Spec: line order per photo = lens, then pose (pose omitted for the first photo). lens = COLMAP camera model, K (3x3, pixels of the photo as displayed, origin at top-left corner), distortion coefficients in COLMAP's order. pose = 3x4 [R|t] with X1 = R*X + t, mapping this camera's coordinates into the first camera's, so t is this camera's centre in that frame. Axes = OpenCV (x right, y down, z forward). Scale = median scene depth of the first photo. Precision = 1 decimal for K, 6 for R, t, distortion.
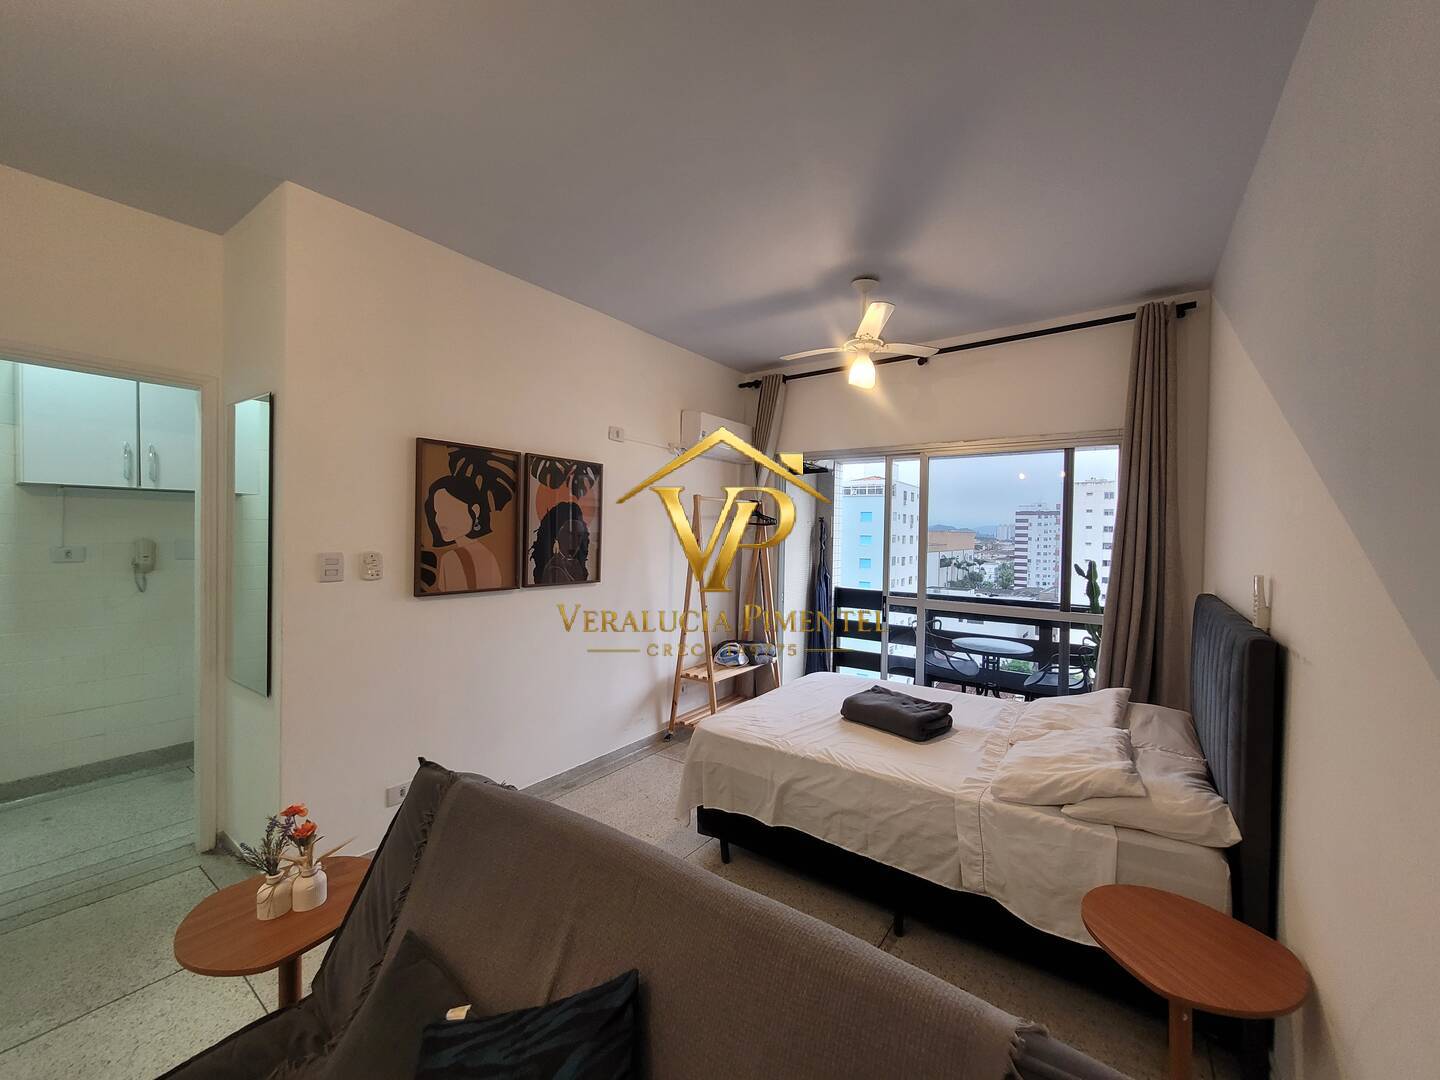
lens RADIAL K [[563.5, 0, 734.0], [0, 563.5, 538.3], [0, 0, 1]] dist [-0.000090, 0.000733]
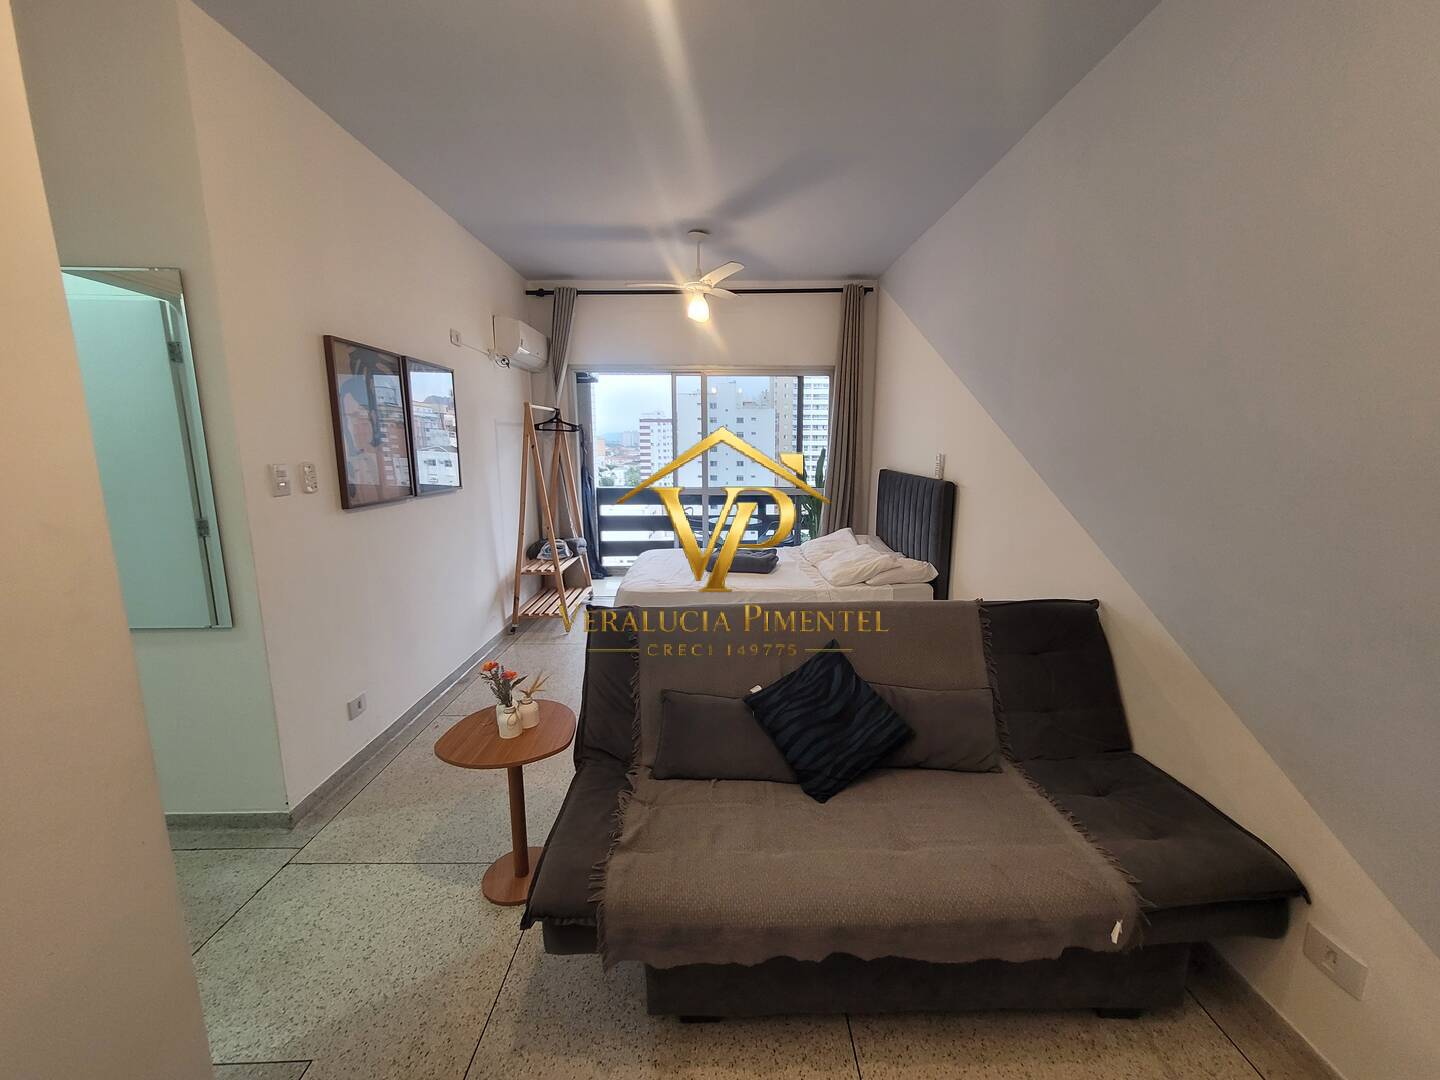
lens RADIAL K [[563.5, 0, 734.0], [0, 563.5, 538.3], [0, 0, 1]] dist [-0.000090, 0.000733]
pose [[0.805760, -0.117135, 0.580543, -0.468146], [0.021873, 0.985463, 0.168477, 0.004481], [-0.591838, -0.123053, 0.796609, -0.121054]]
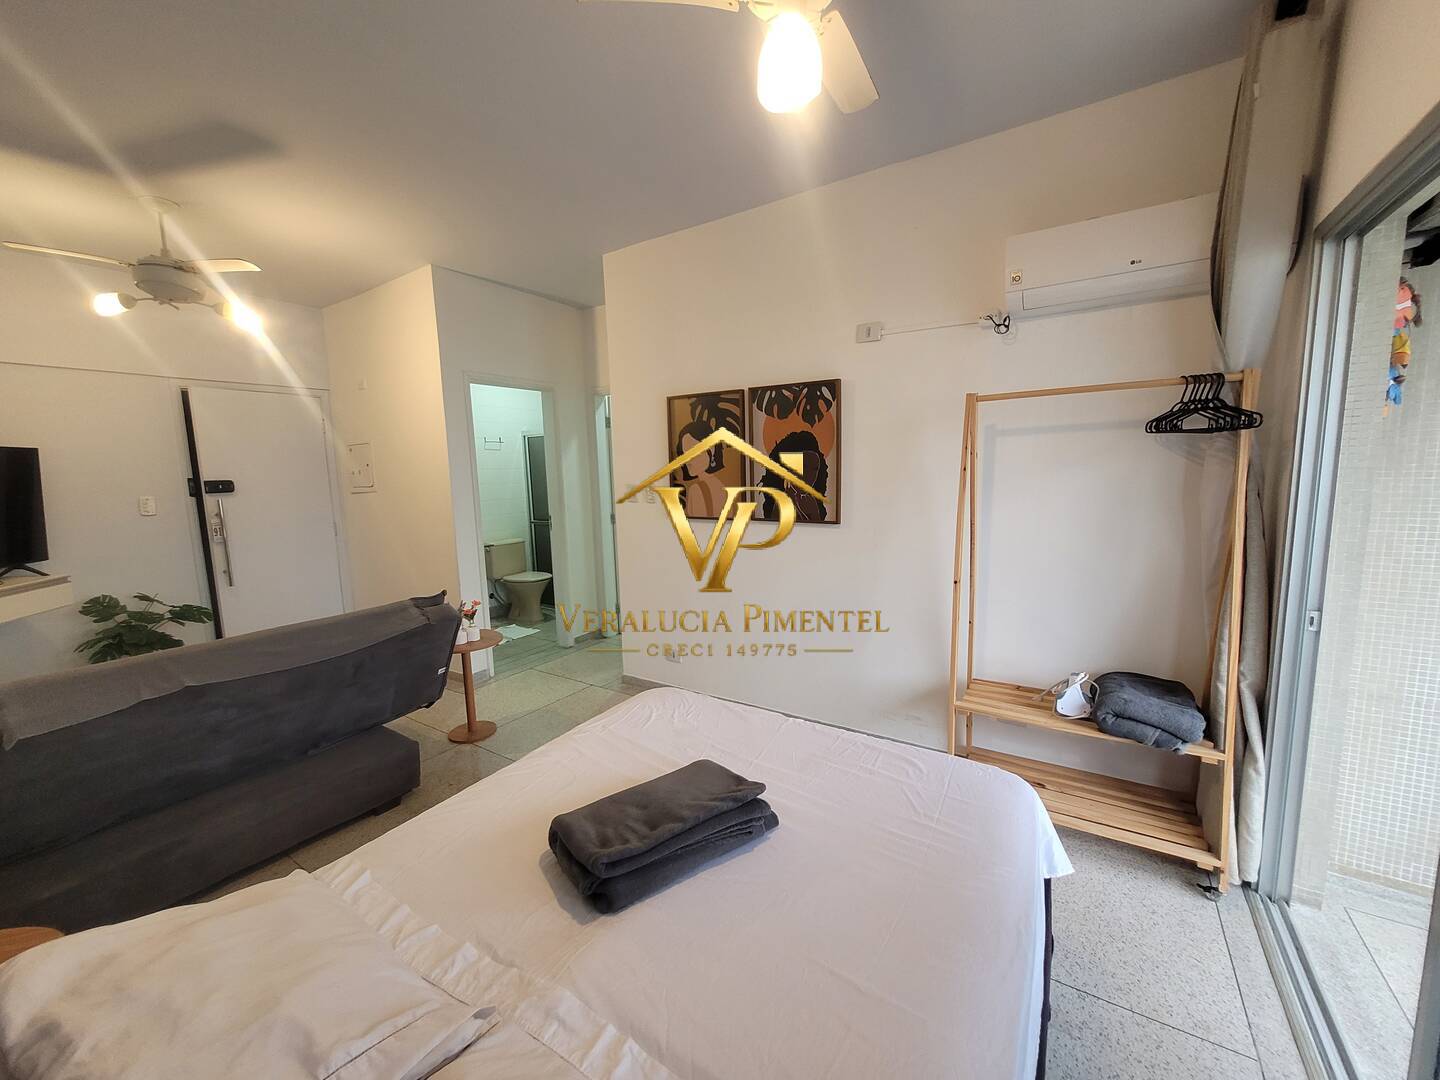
lens RADIAL K [[563.5, 0, 734.0], [0, 563.5, 538.3], [0, 0, 1]] dist [-0.000090, 0.000733]
pose [[0.044770, 0.110340, -0.992885, 0.616529], [0.011602, 0.993757, 0.110960, 0.004105], [0.998930, -0.016487, 0.043210, 0.853553]]
